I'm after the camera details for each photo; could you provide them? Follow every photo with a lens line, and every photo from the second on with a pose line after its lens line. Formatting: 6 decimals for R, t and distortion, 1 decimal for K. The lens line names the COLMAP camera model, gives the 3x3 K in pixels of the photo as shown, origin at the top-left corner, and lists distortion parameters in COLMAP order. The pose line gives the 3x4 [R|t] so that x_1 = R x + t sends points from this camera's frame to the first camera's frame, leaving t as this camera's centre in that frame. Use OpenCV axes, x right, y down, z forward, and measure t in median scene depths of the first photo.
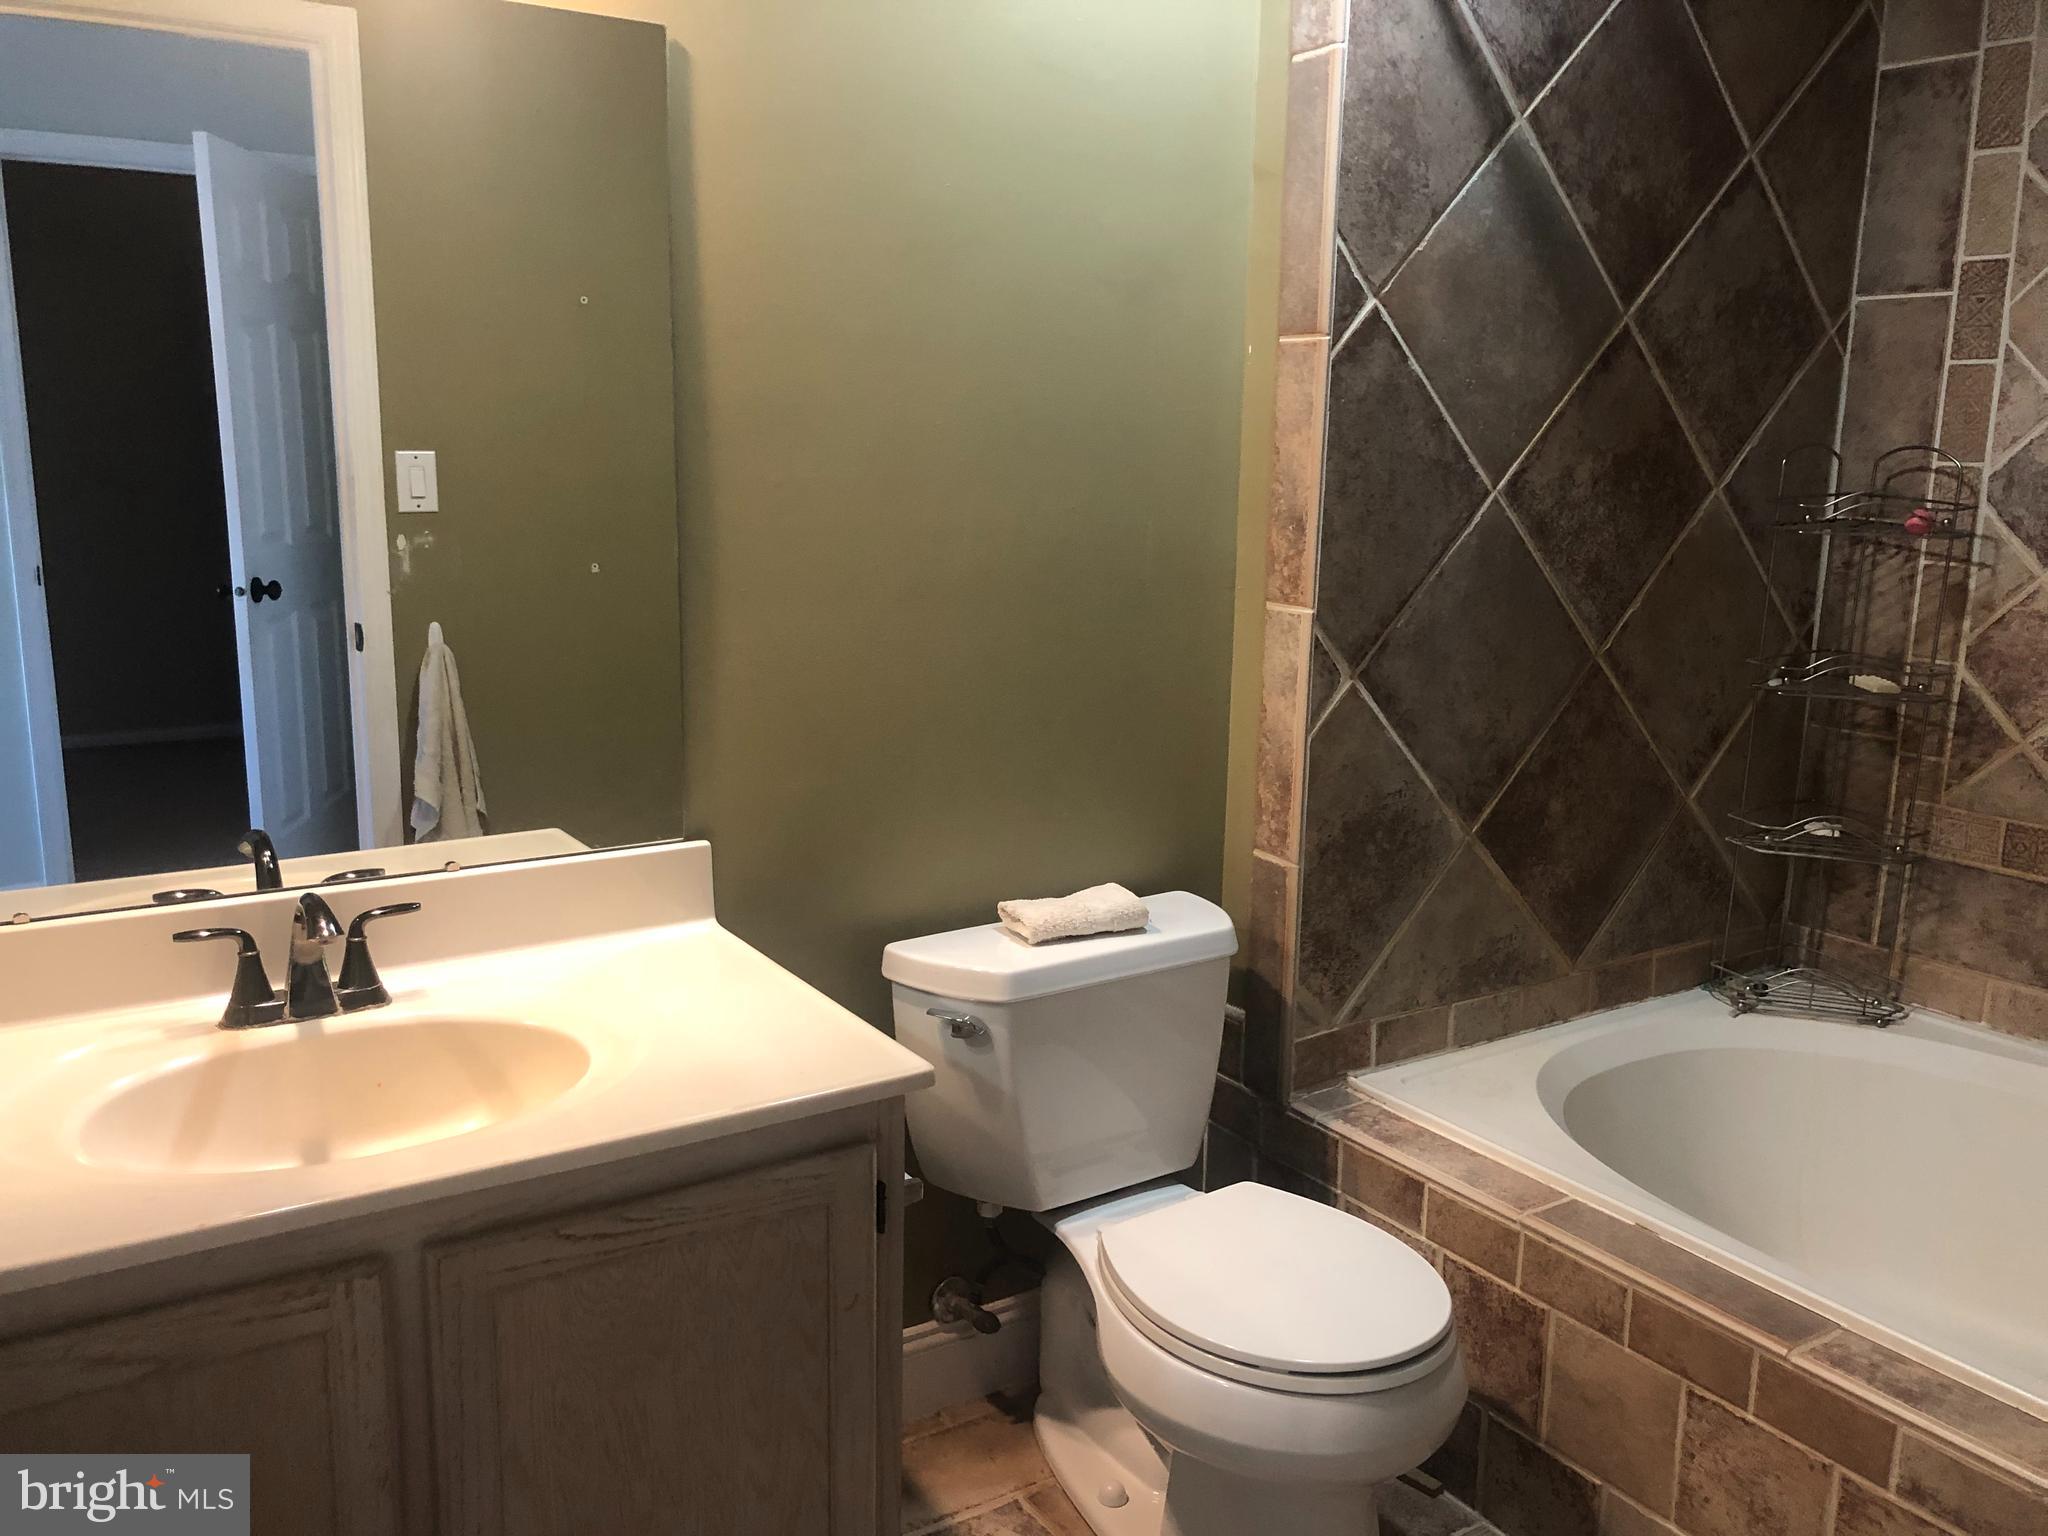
lens RADIAL K [[1696.1, 0, 1020.3], [0, 1696.1, 709.9], [0, 0, 1]] dist [-0.007446, 0.005795]
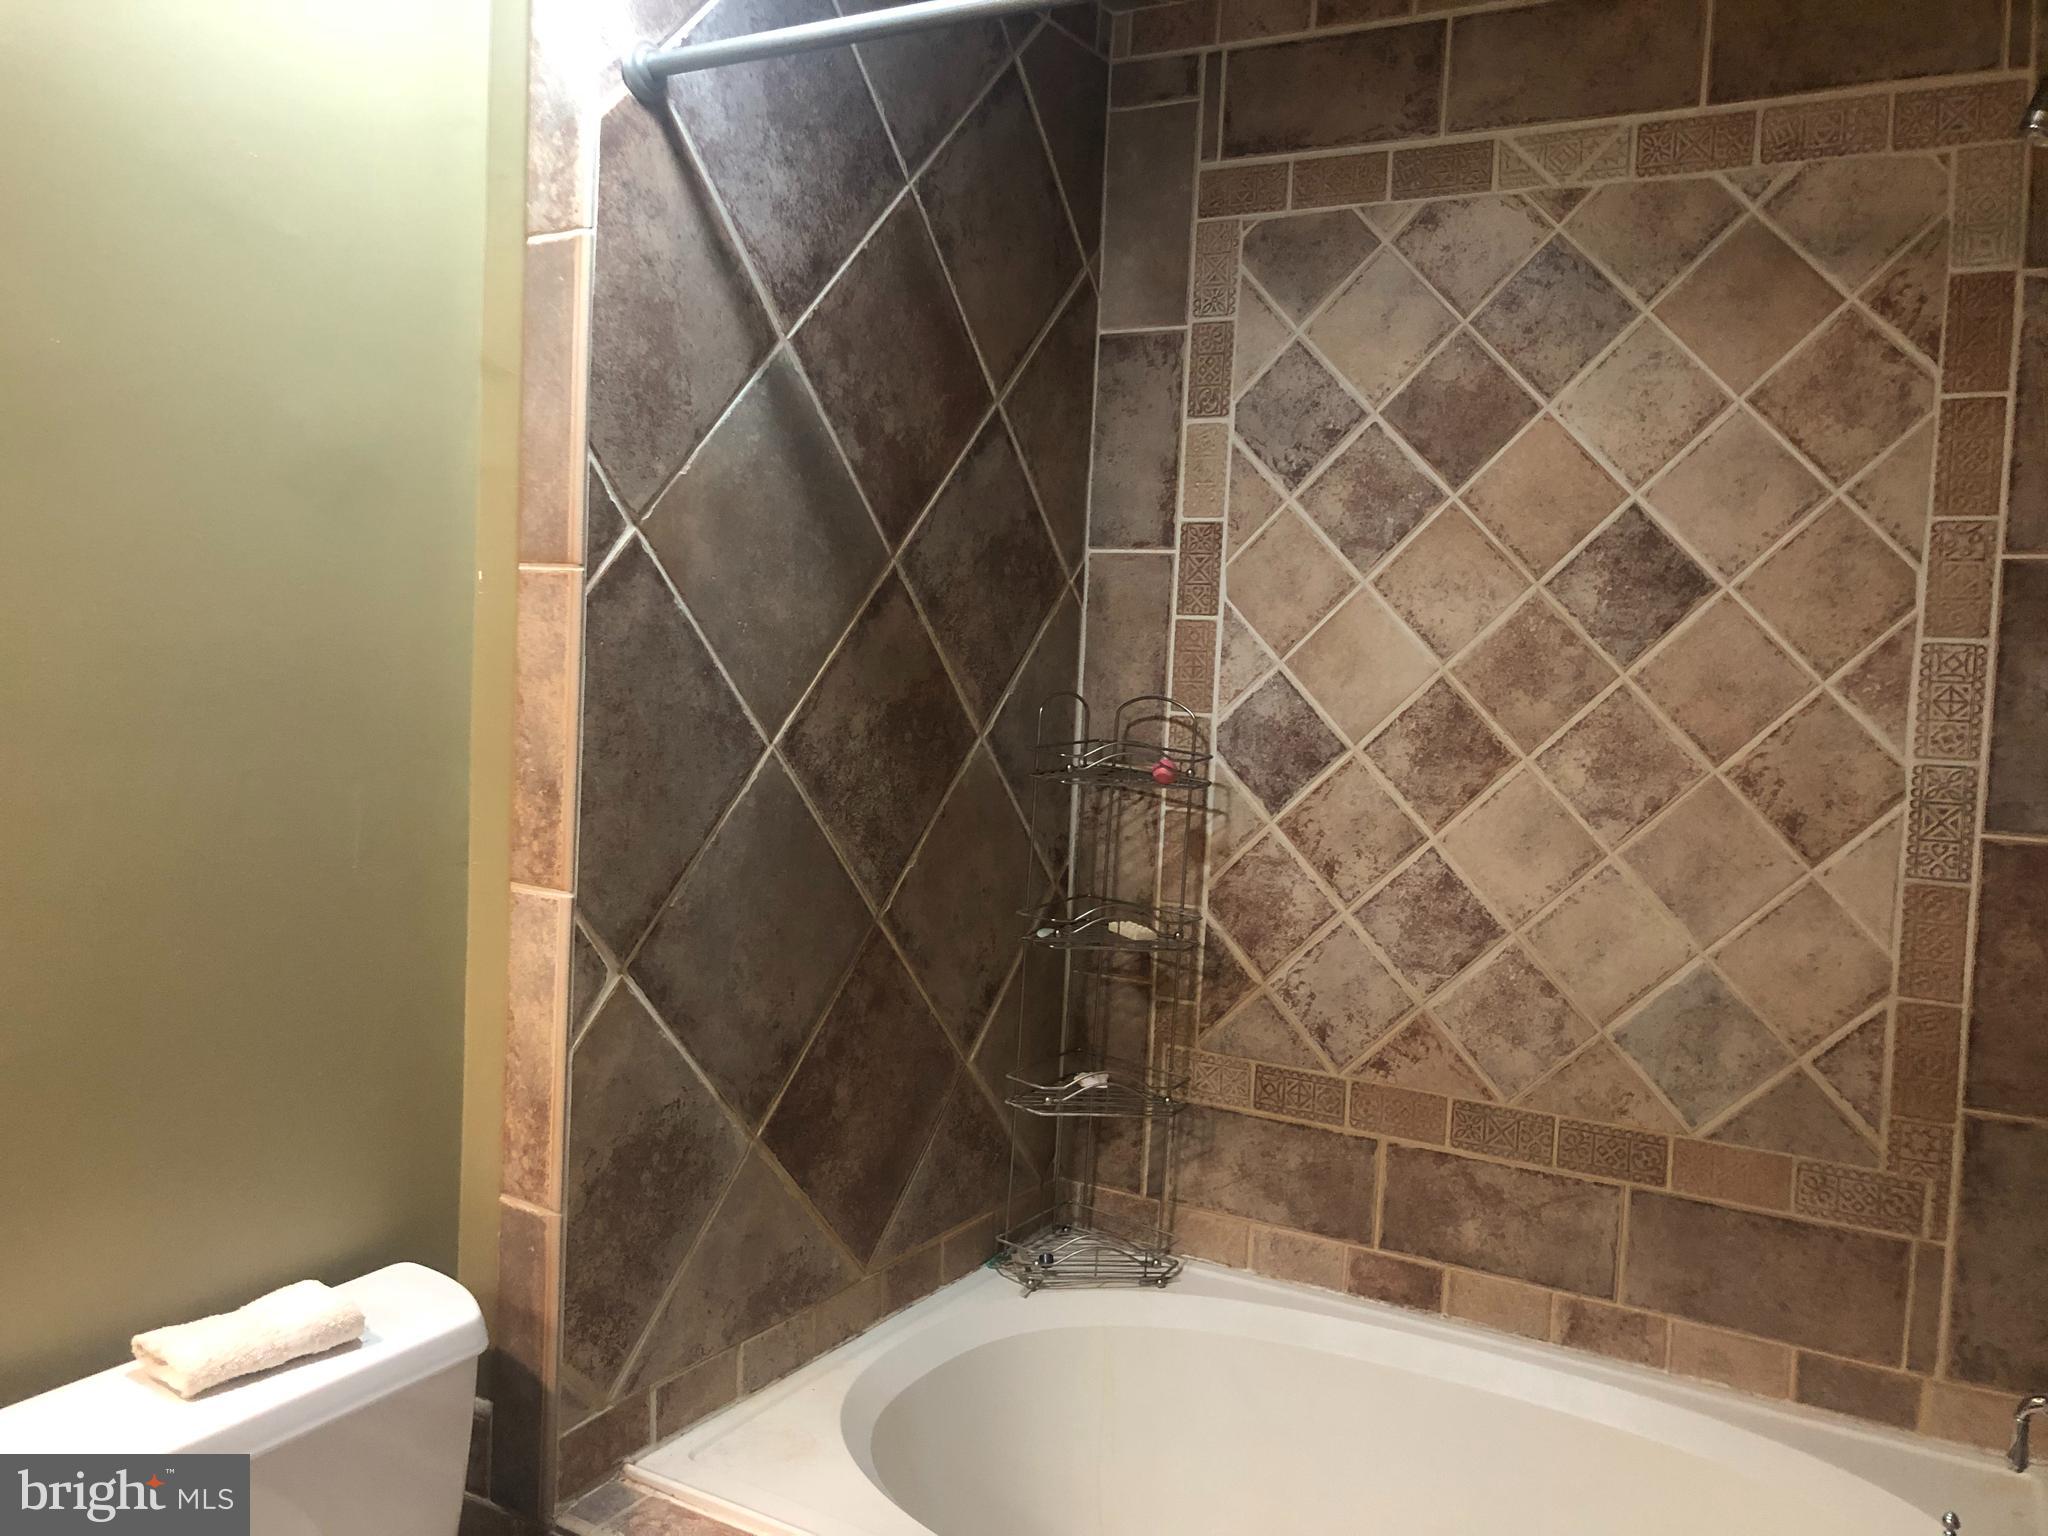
lens RADIAL K [[1673.5, 0, 1029.1], [0, 1673.5, 762.0], [0, 0, 1]] dist [0.154677, -0.441682]
pose [[0.891027, -0.003667, 0.453936, -0.002222], [0.043560, 0.996044, -0.077457, -0.043499], [-0.451856, 0.088790, 0.887661, 0.142549]]
